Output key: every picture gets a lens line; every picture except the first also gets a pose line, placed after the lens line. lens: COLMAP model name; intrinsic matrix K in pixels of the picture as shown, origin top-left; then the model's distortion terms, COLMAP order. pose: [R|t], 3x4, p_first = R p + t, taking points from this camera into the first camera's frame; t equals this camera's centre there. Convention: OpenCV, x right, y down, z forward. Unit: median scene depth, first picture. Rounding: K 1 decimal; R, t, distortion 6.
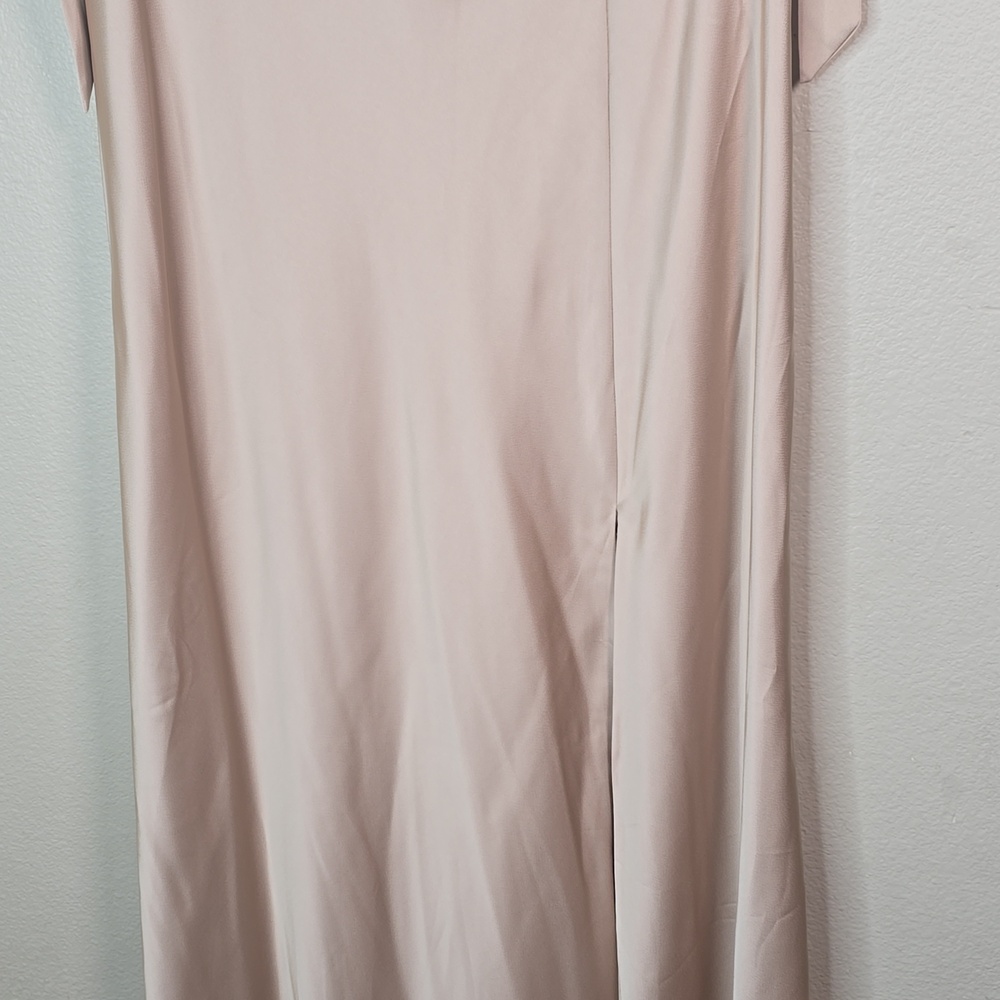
lens RADIAL K [[1399.3, 0, 504.9], [0, 1399.3, 516.8], [0, 0, 1]] dist [0.098503, -0.213400]
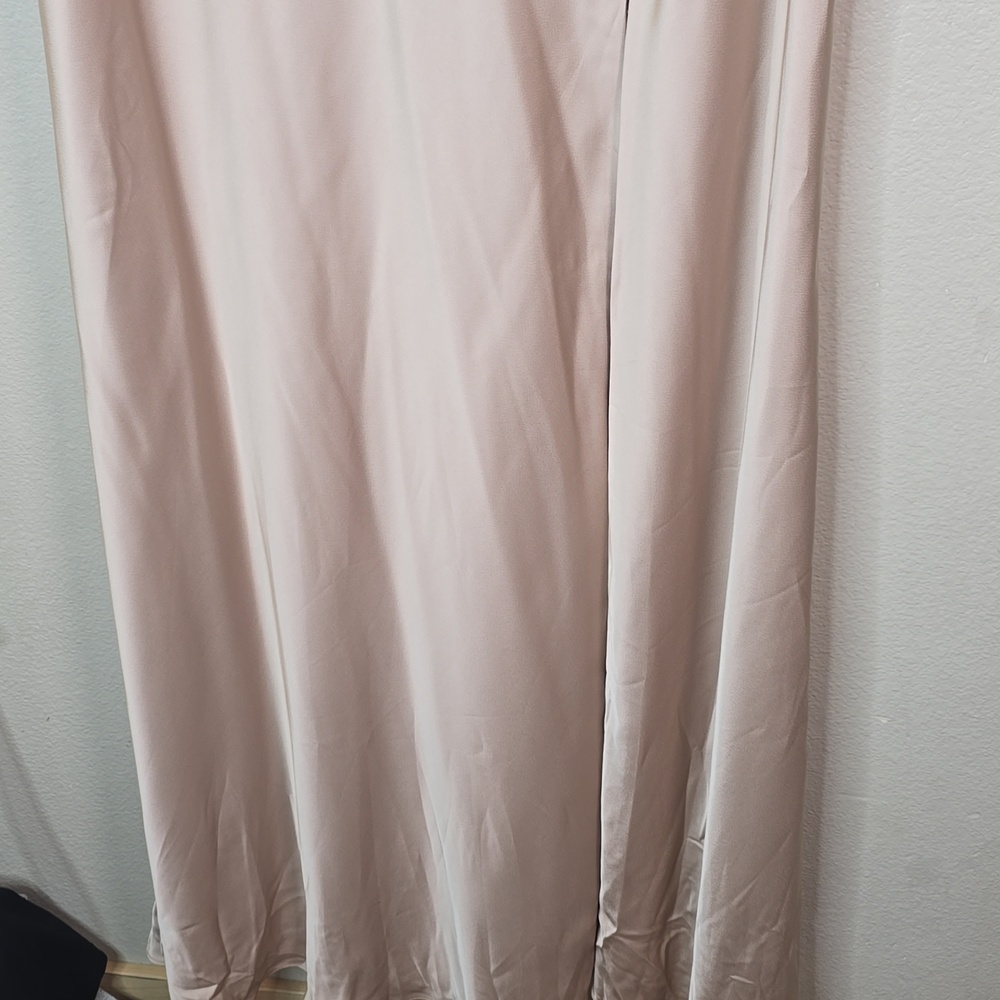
lens RADIAL K [[1399.3, 0, 504.9], [0, 1399.3, 516.8], [0, 0, 1]] dist [0.098503, -0.213400]
pose [[0.999855, 0.008585, 0.014706, -0.003024], [-0.011850, 0.970979, 0.238870, 0.099760], [-0.012228, -0.239010, 0.970940, 0.099410]]
